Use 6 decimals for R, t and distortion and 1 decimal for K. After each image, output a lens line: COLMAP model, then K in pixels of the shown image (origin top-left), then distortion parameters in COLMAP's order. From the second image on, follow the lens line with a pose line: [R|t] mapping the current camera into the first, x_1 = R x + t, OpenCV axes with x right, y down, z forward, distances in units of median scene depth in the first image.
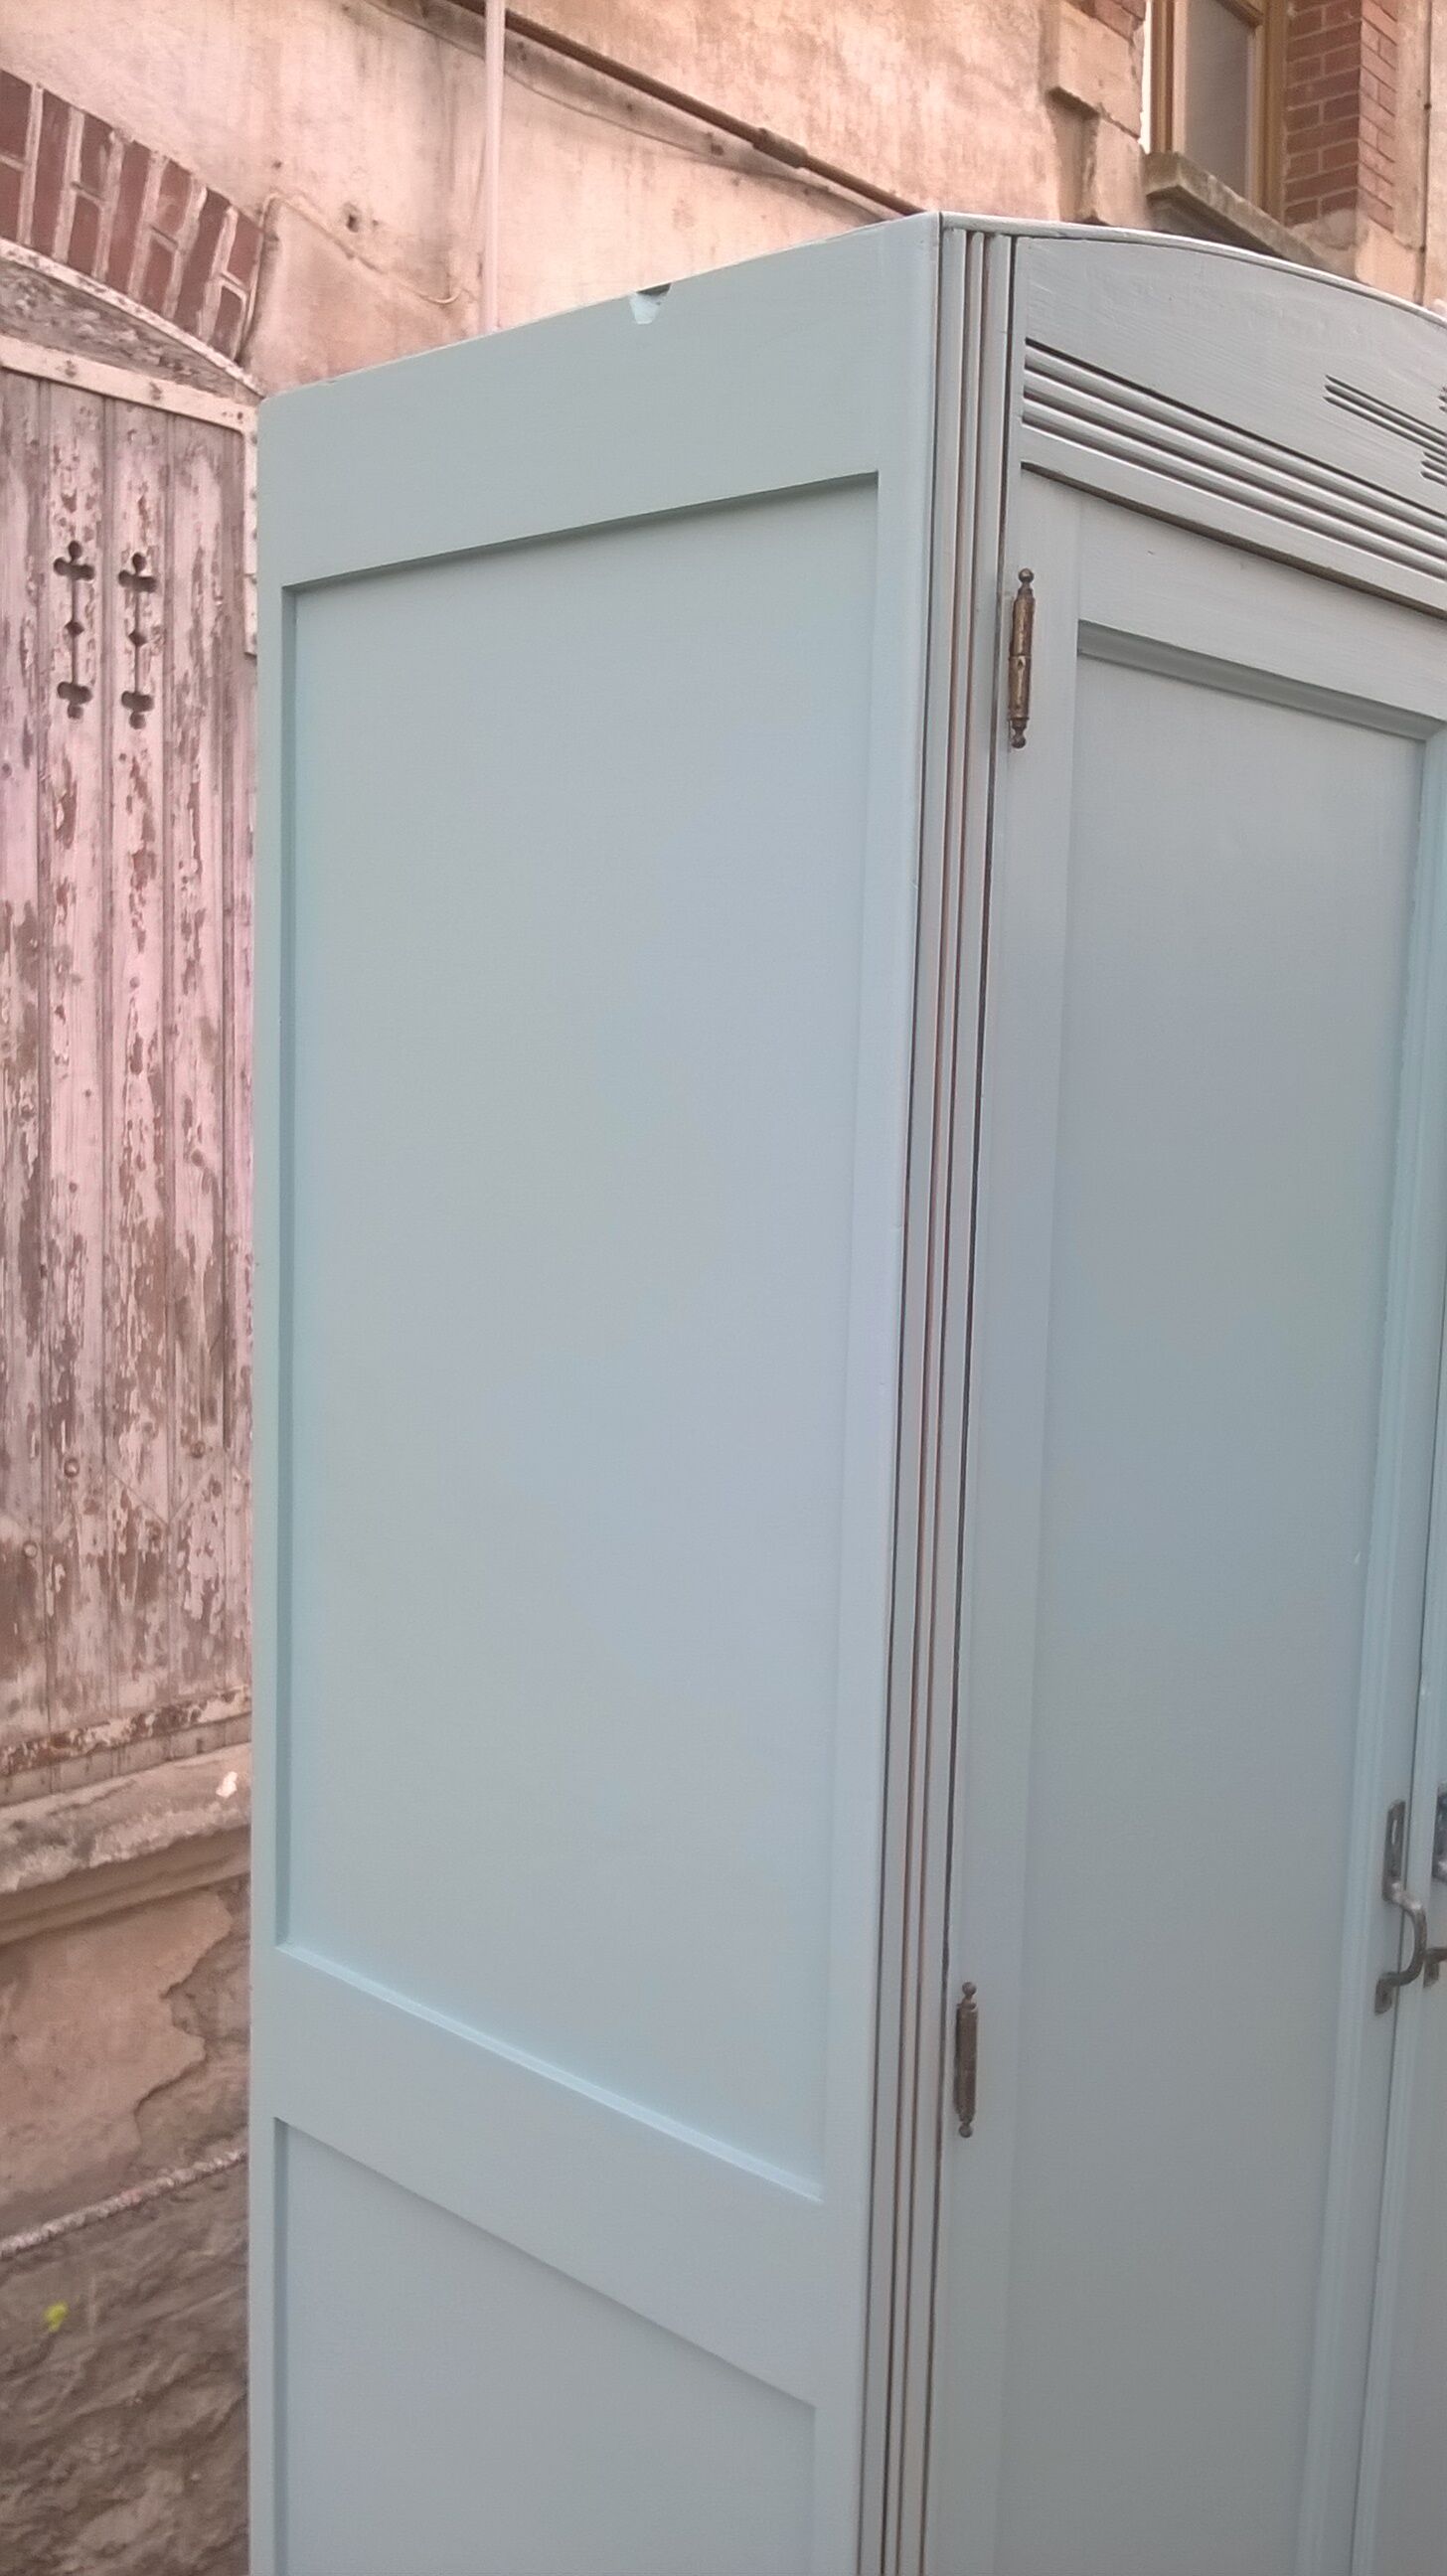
lens RADIAL K [[2287.8, 0, 741.4], [0, 2287.8, 1283.6], [0, 0, 1]] dist [0.018630, -0.112560]
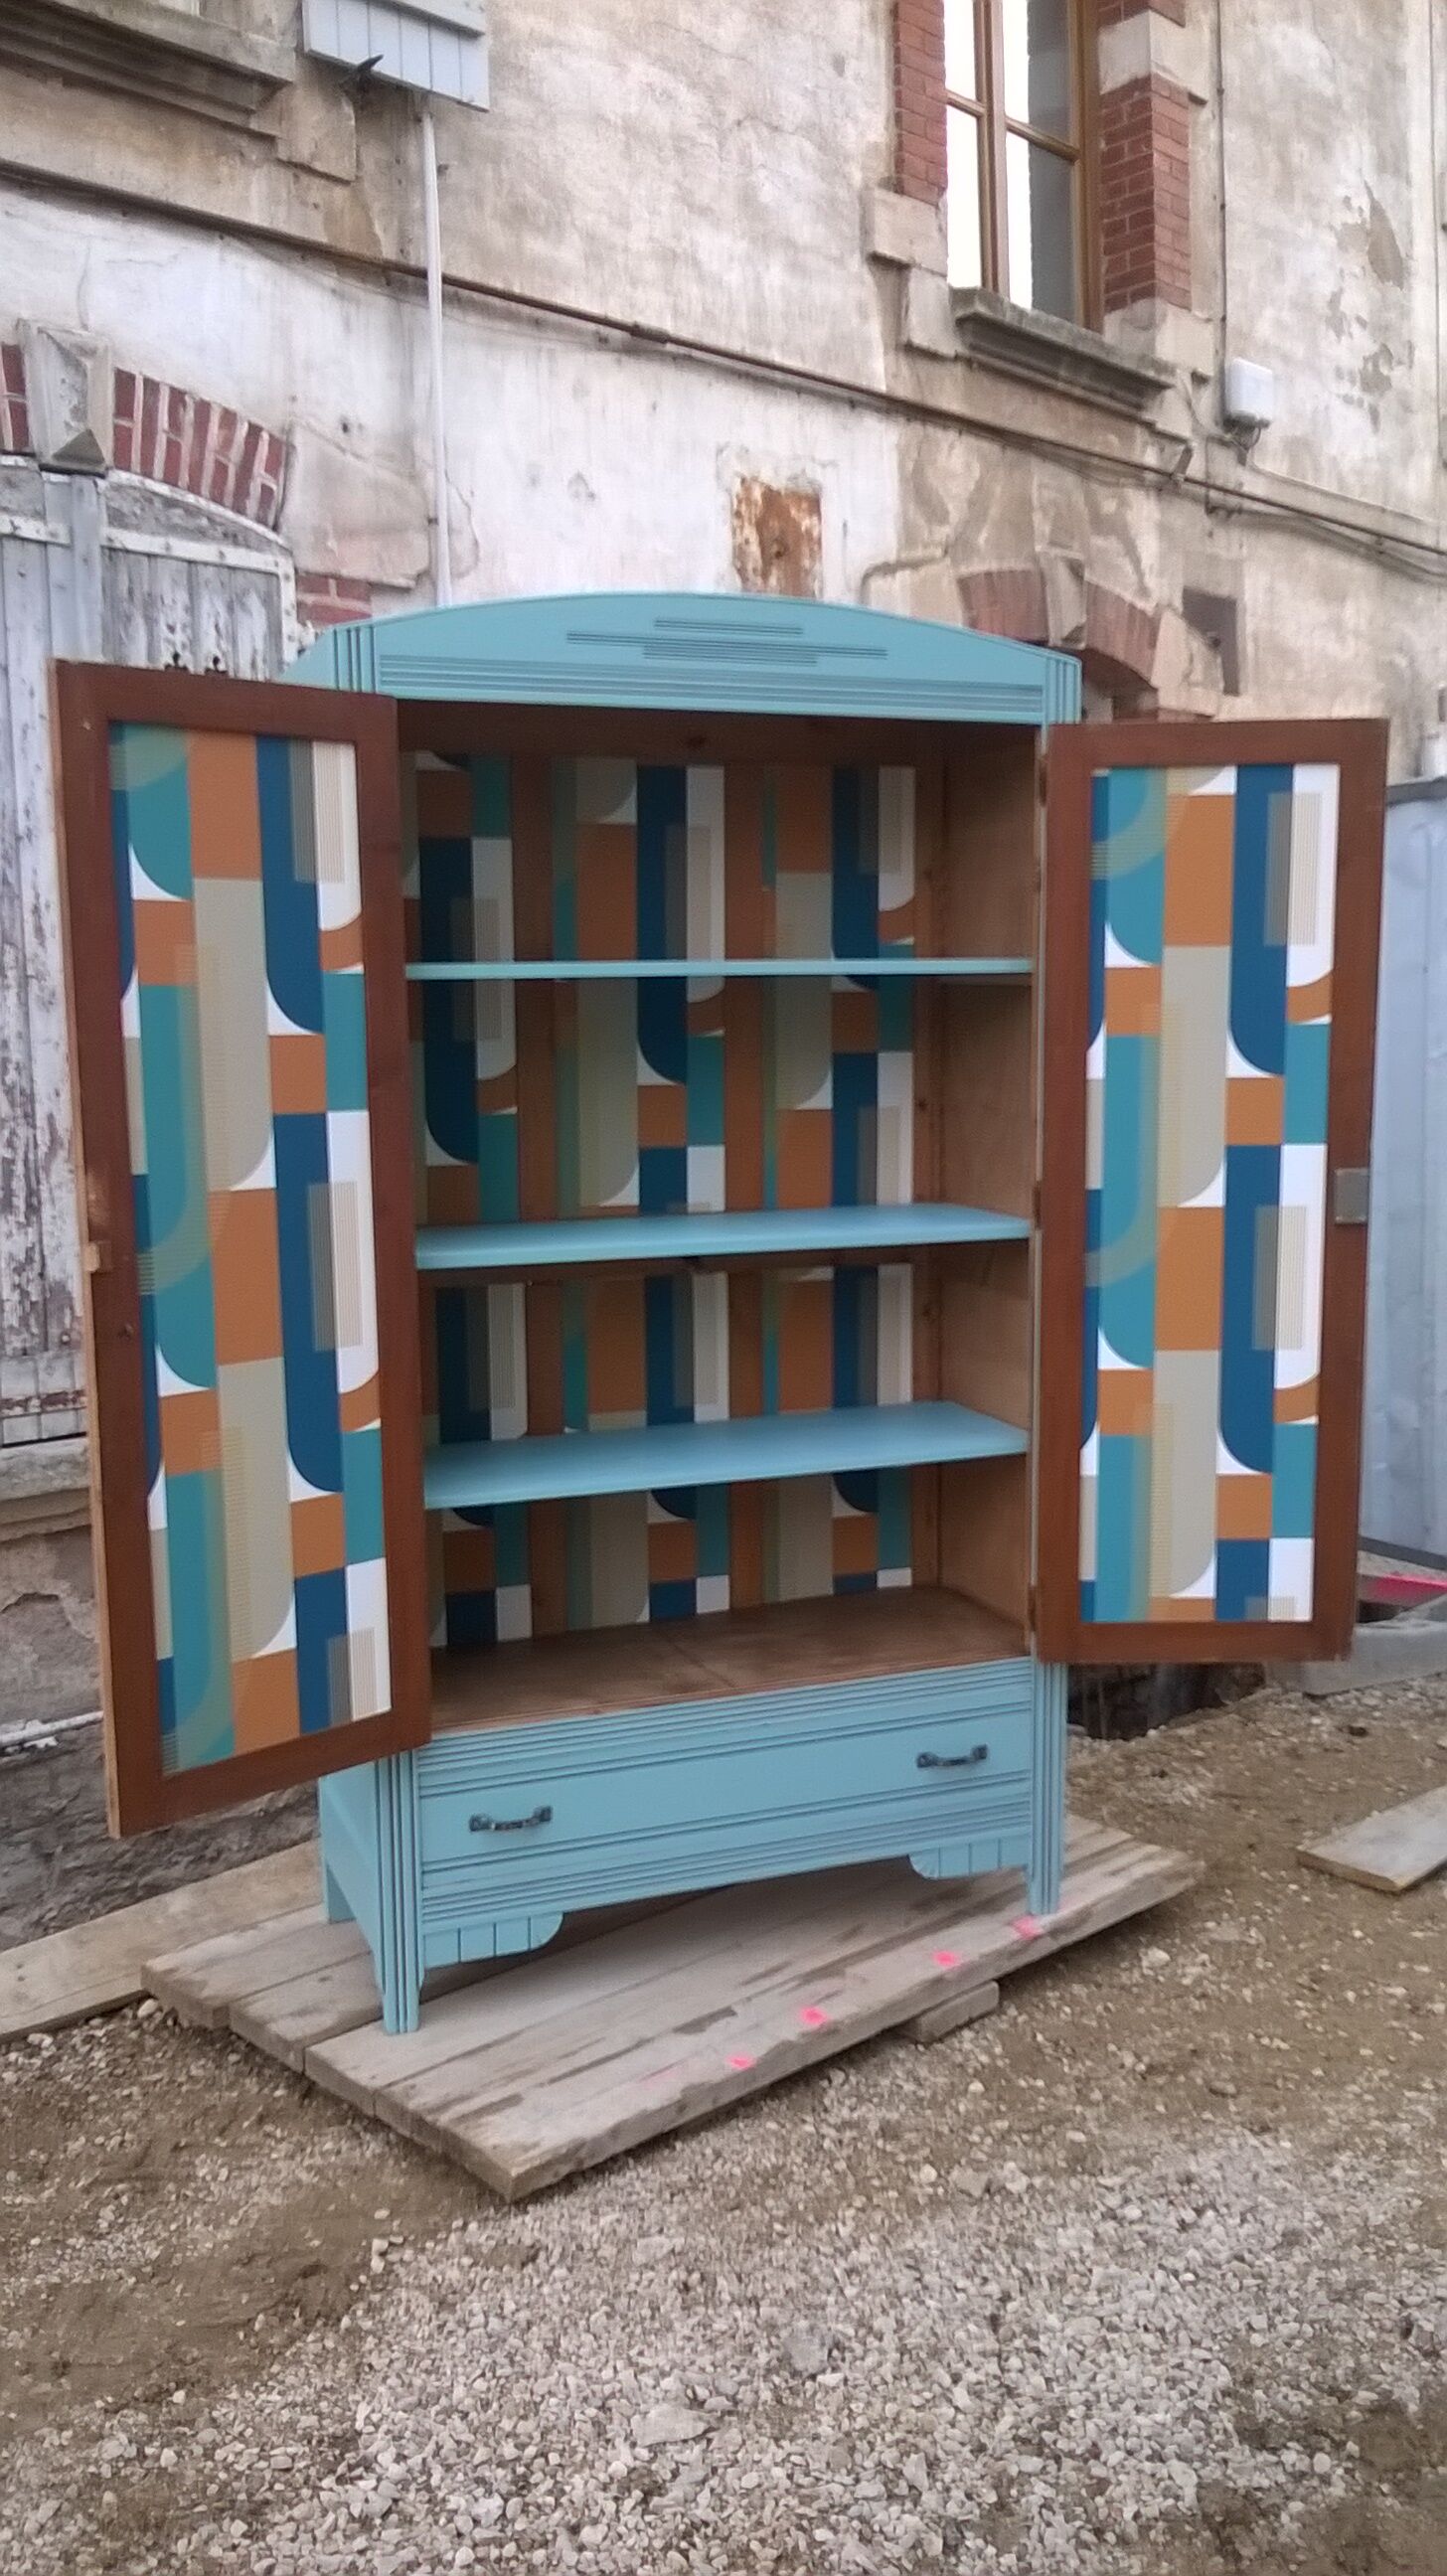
lens RADIAL K [[2287.8, 0, 748.6], [0, 2287.8, 1274.3], [0, 0, 1]] dist [0.018630, -0.112560]
pose [[0.996008, -0.036240, -0.081581, 0.219661], [0.036961, 0.999290, 0.007343, 0.116743], [0.081257, -0.010329, 0.996640, -0.566021]]
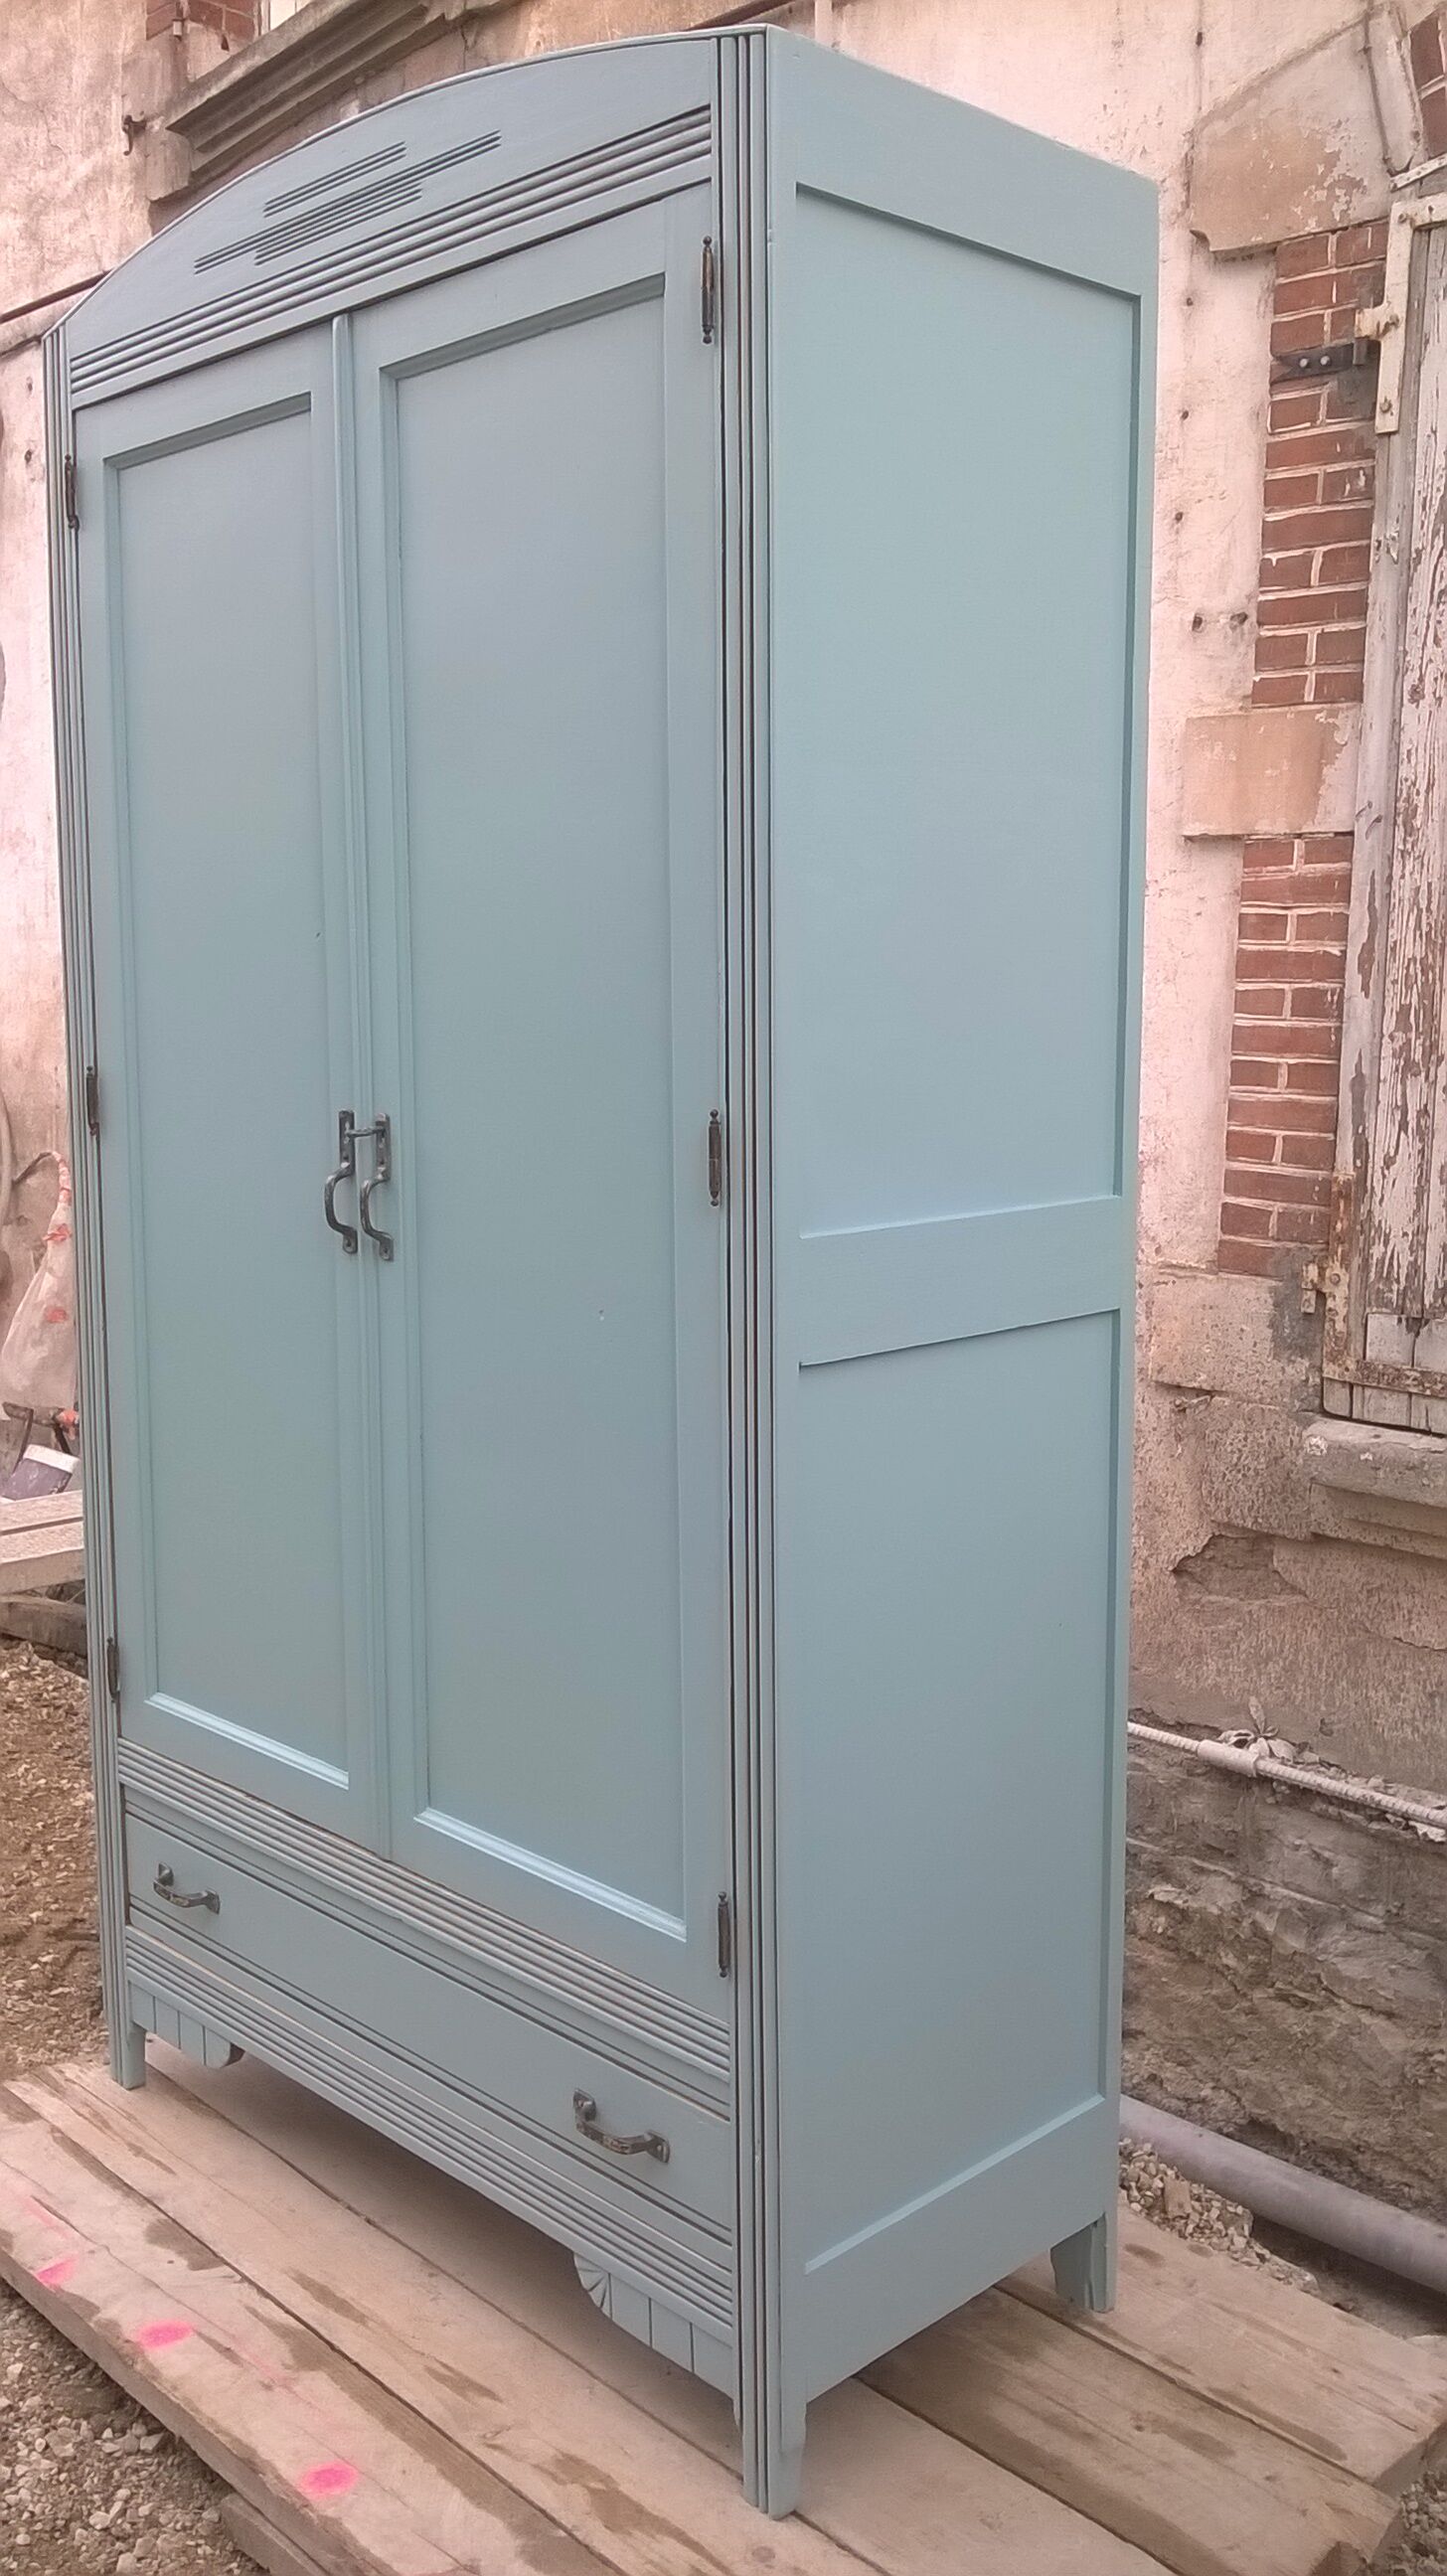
lens RADIAL K [[2287.8, 0, 711.5], [0, 2287.8, 1286.5], [0, 0, 1]] dist [0.018630, -0.112560]
pose [[-0.088879, 0.106420, -0.990341, 0.747868], [-0.111609, 0.986950, 0.116072, 0.058584], [0.989770, 0.120847, -0.075842, 0.574381]]
